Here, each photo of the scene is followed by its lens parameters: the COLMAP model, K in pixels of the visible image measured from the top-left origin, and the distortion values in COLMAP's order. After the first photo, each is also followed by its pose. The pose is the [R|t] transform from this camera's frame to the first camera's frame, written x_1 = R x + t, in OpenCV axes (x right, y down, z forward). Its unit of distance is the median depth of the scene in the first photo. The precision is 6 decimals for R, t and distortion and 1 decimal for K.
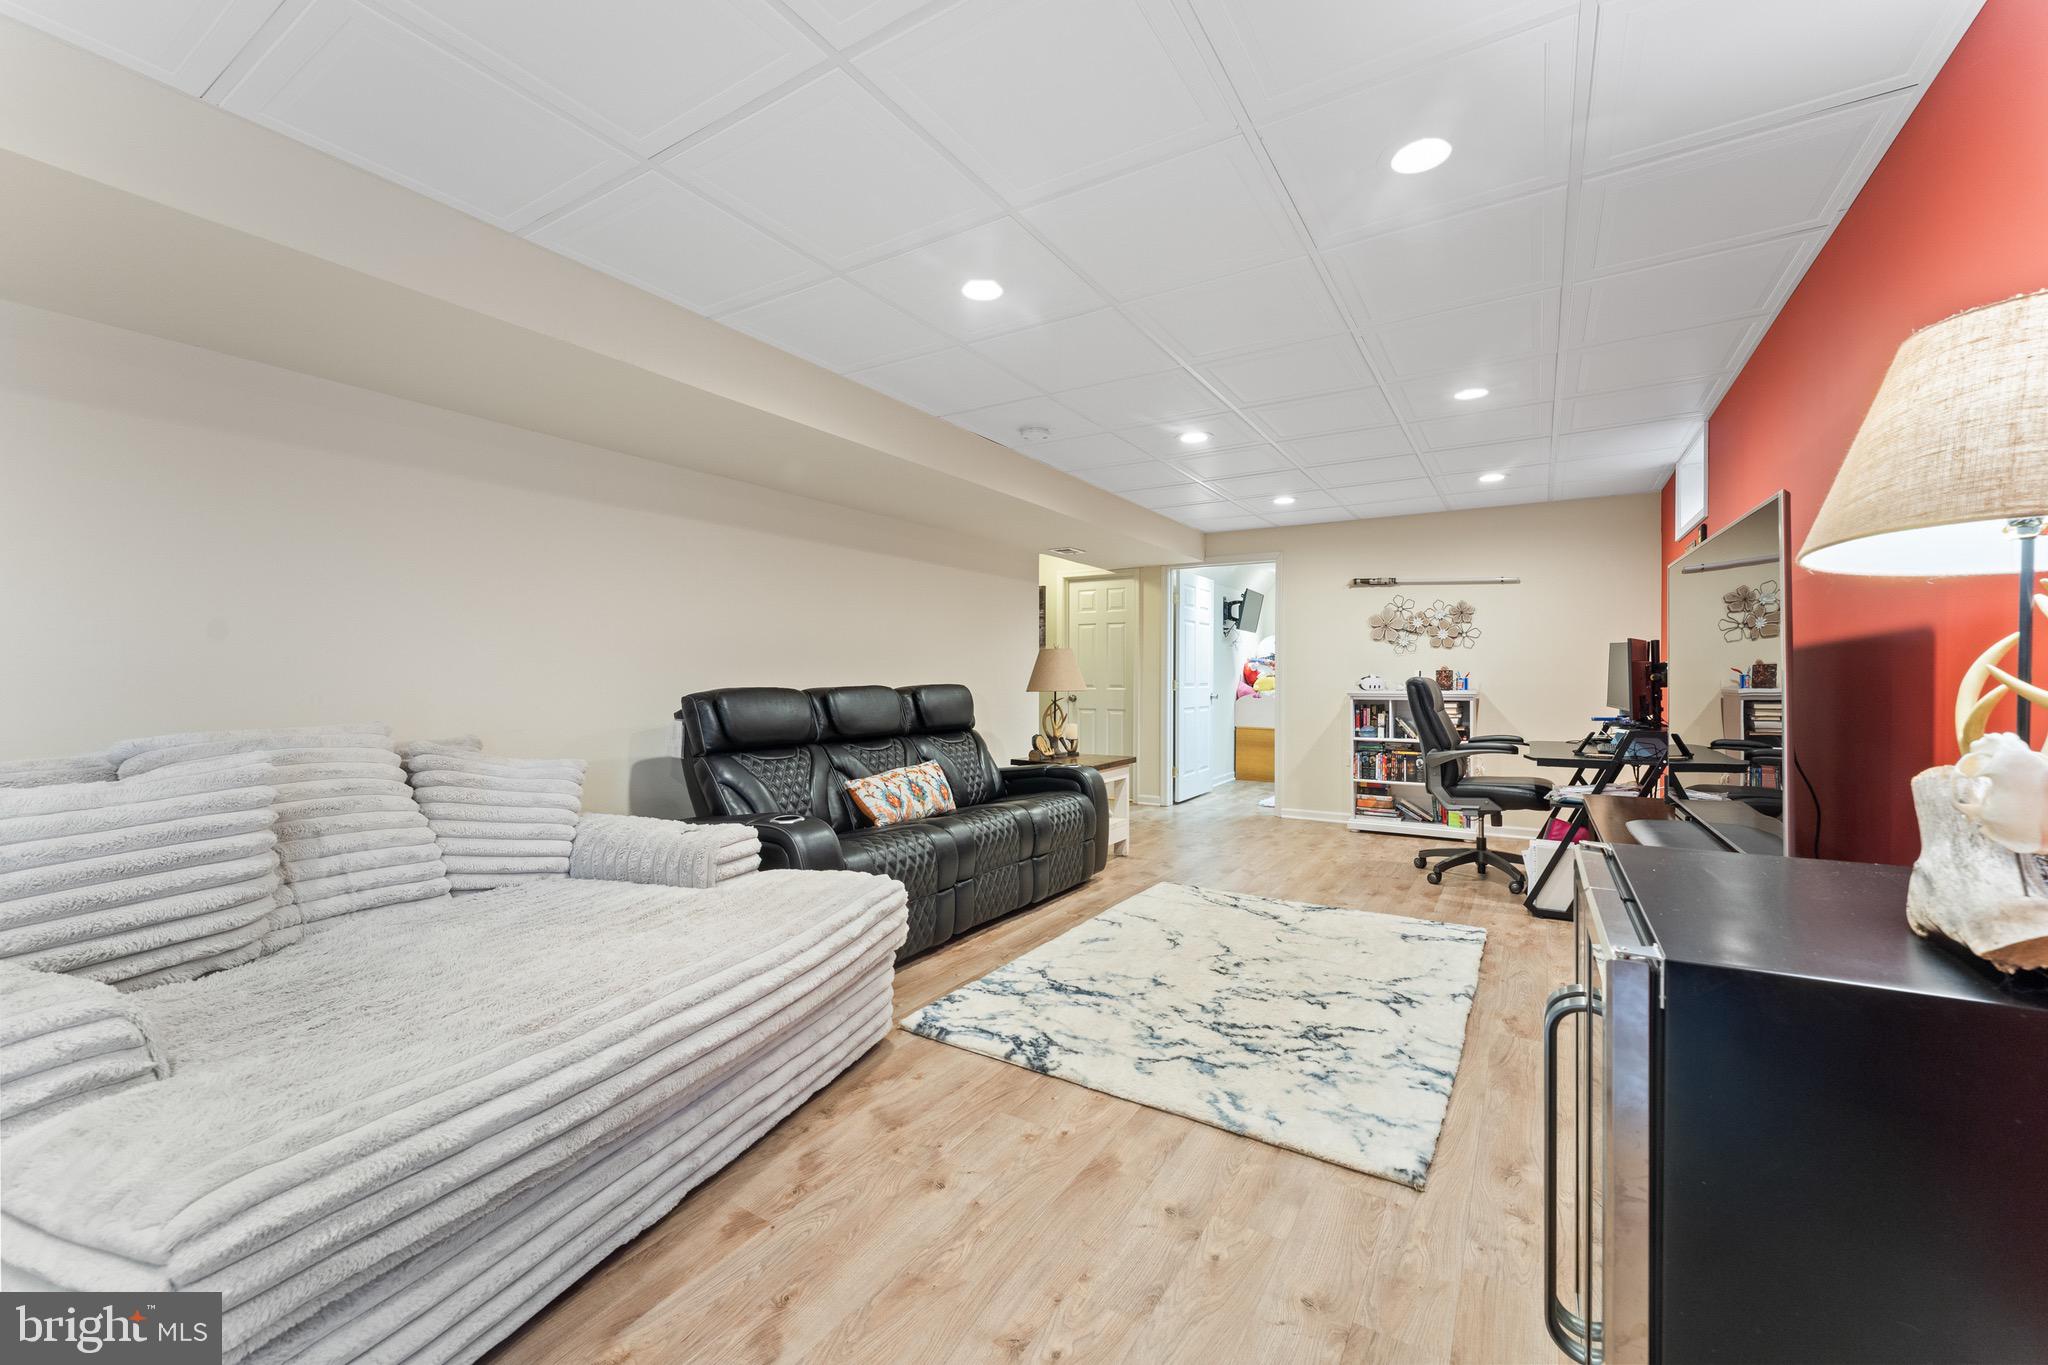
lens RADIAL K [[814.4, 0, 1030.2], [0, 814.4, 675.2], [0, 0, 1]] dist [-0.000889, -0.000028]
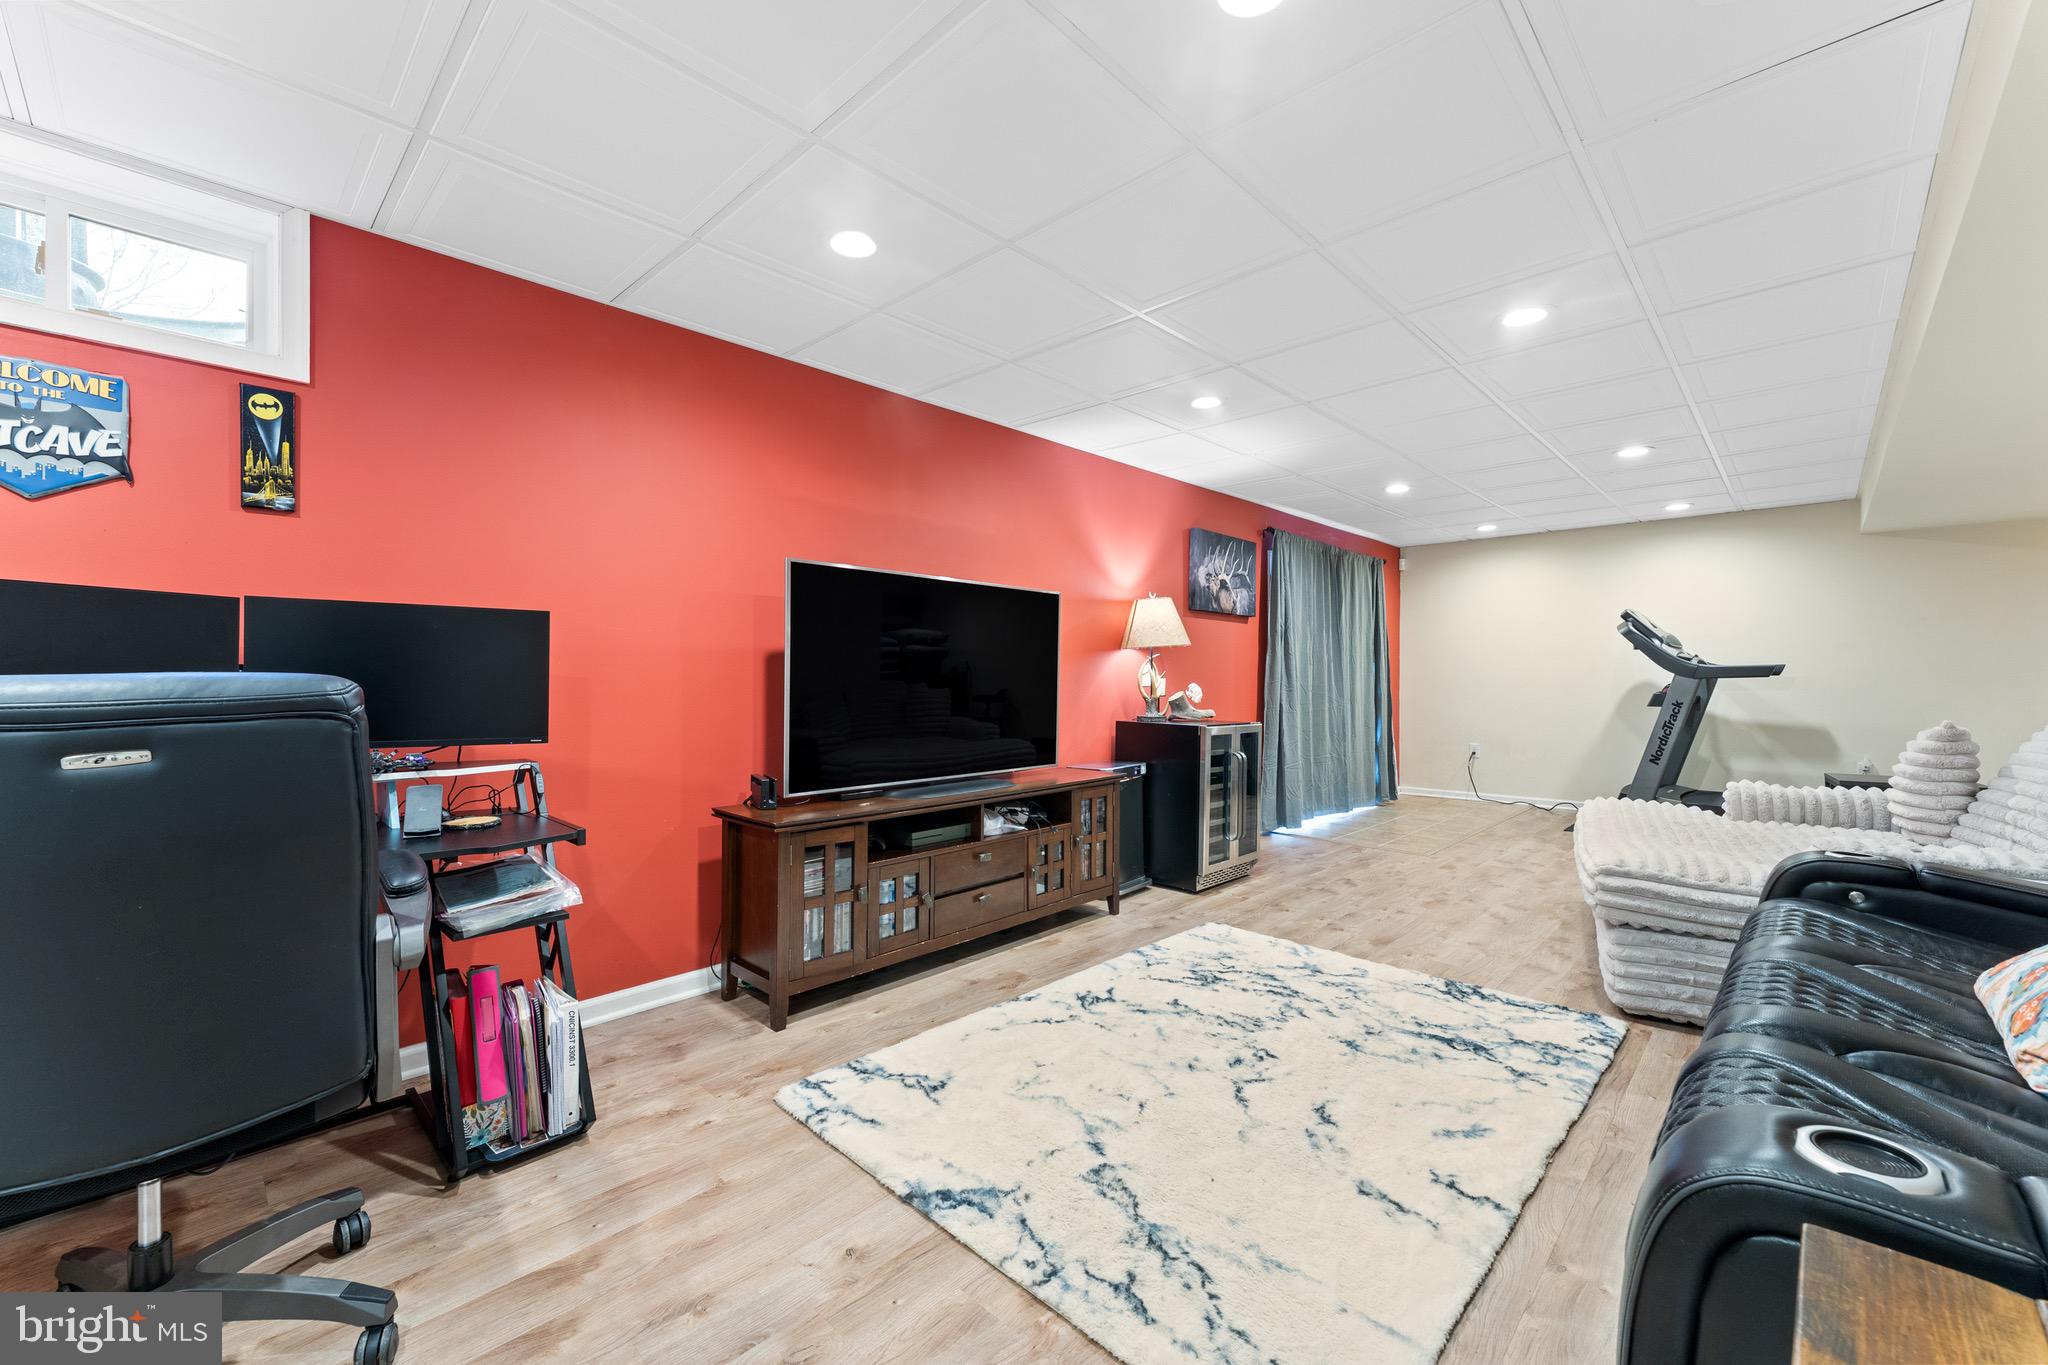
lens RADIAL K [[814.4, 0, 1030.2], [0, 814.4, 675.2], [0, 0, 1]] dist [-0.000889, -0.000028]
pose [[-0.978083, 0.000706, 0.208216, 0.305164], [0.000207, 0.999997, -0.002417, 0.005186], [-0.208217, -0.002321, -0.978080, 1.891519]]
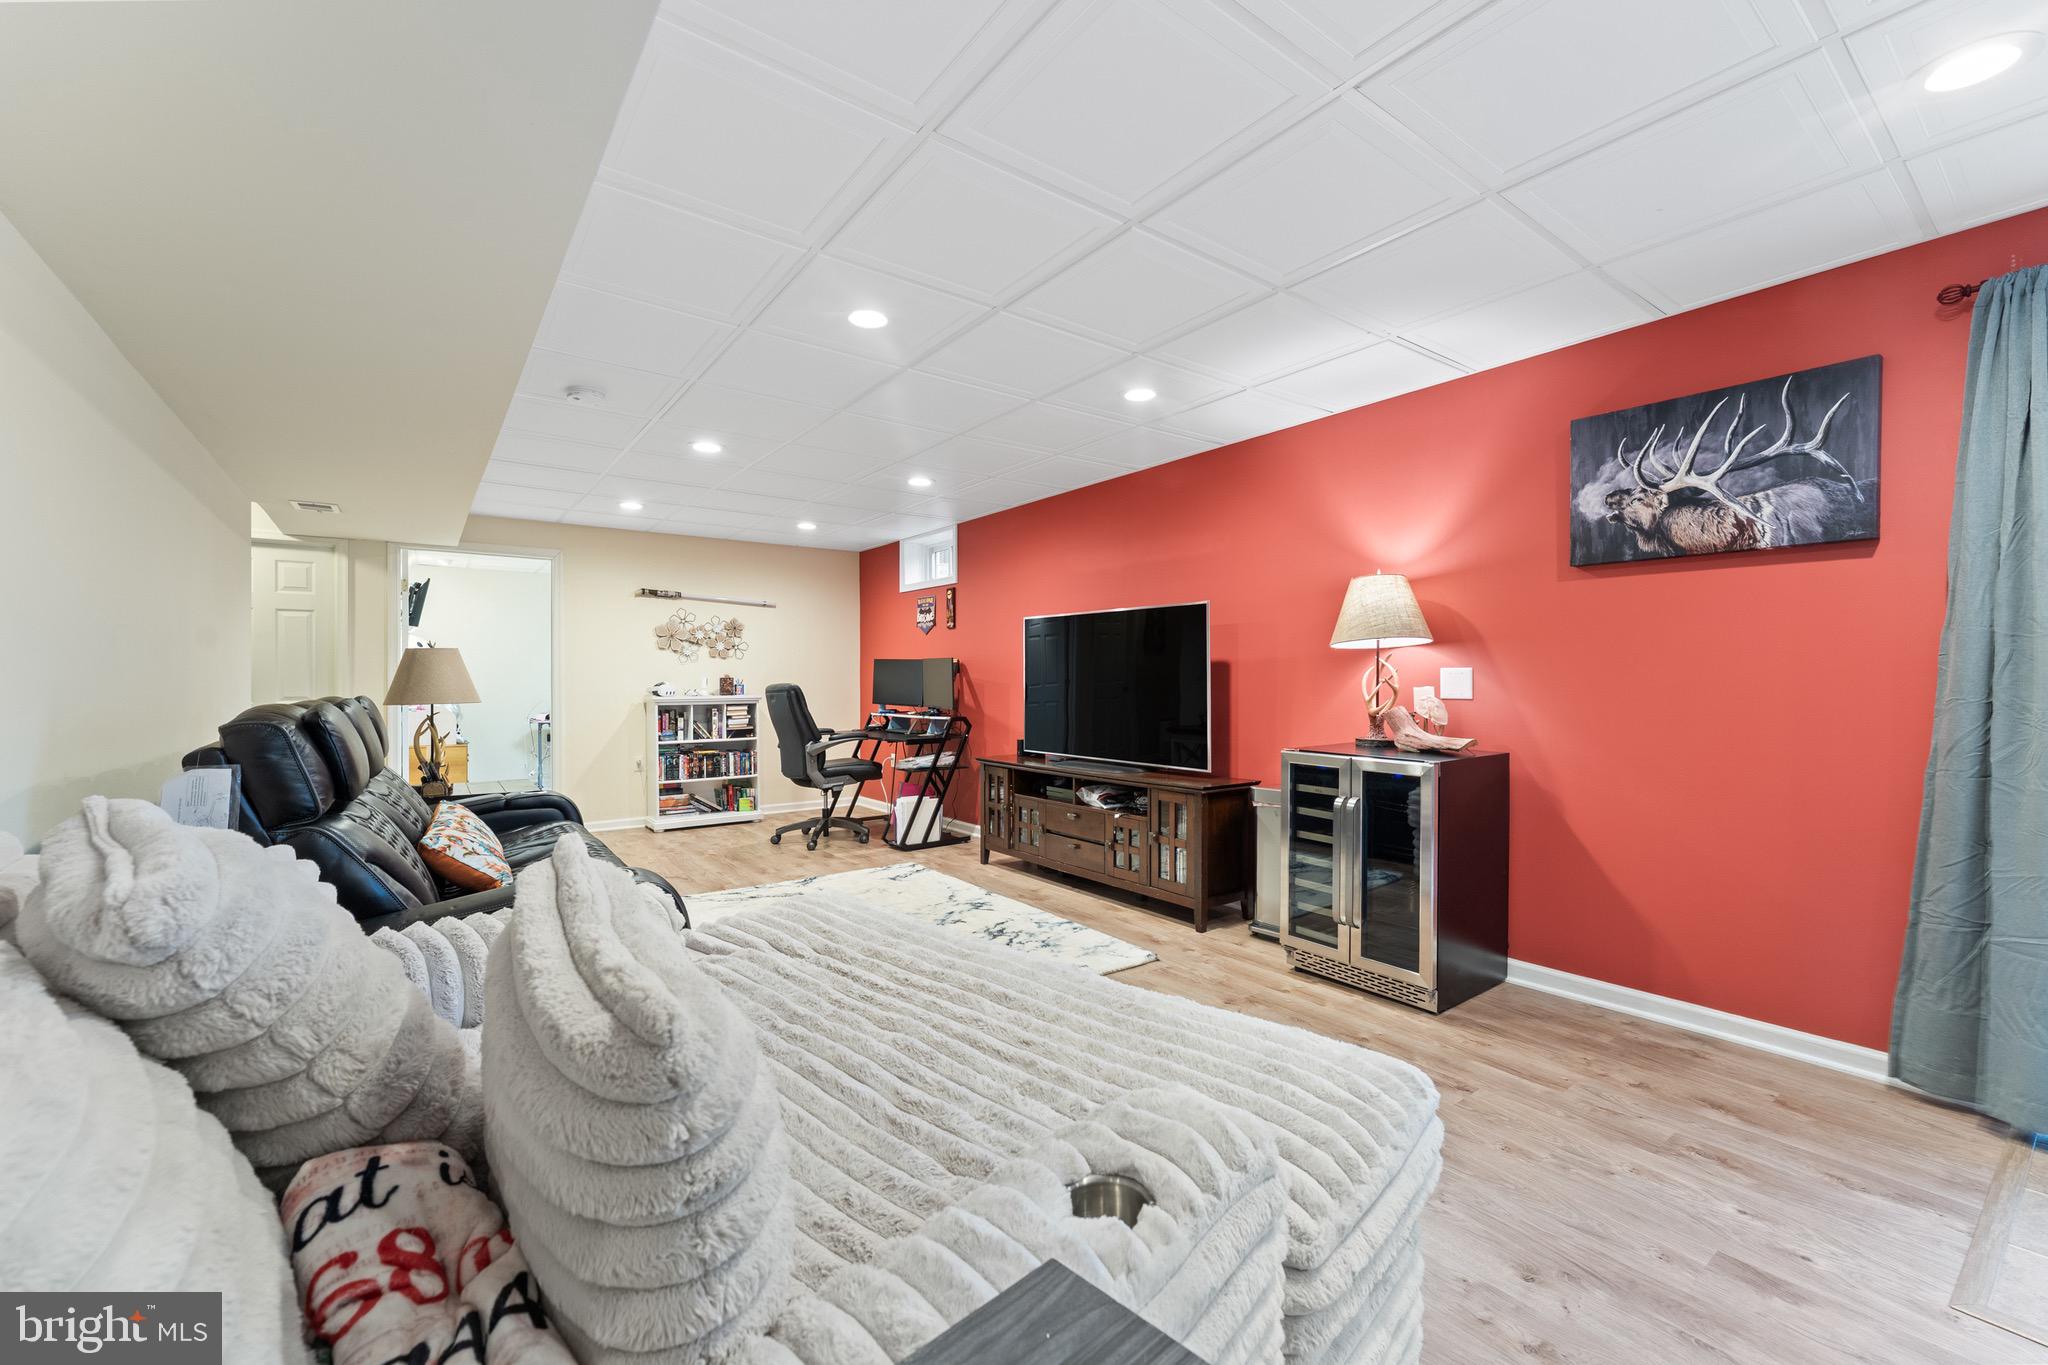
lens RADIAL K [[823.8, 0, 1024.0], [0, 823.8, 682.5], [0, 0, 1]] dist [-0.000499, -0.000543]
pose [[0.366501, -0.003208, 0.930412, -0.844015], [0.001715, 0.999995, 0.002773, -0.003582], [-0.930416, 0.000579, 0.366505, 0.362986]]
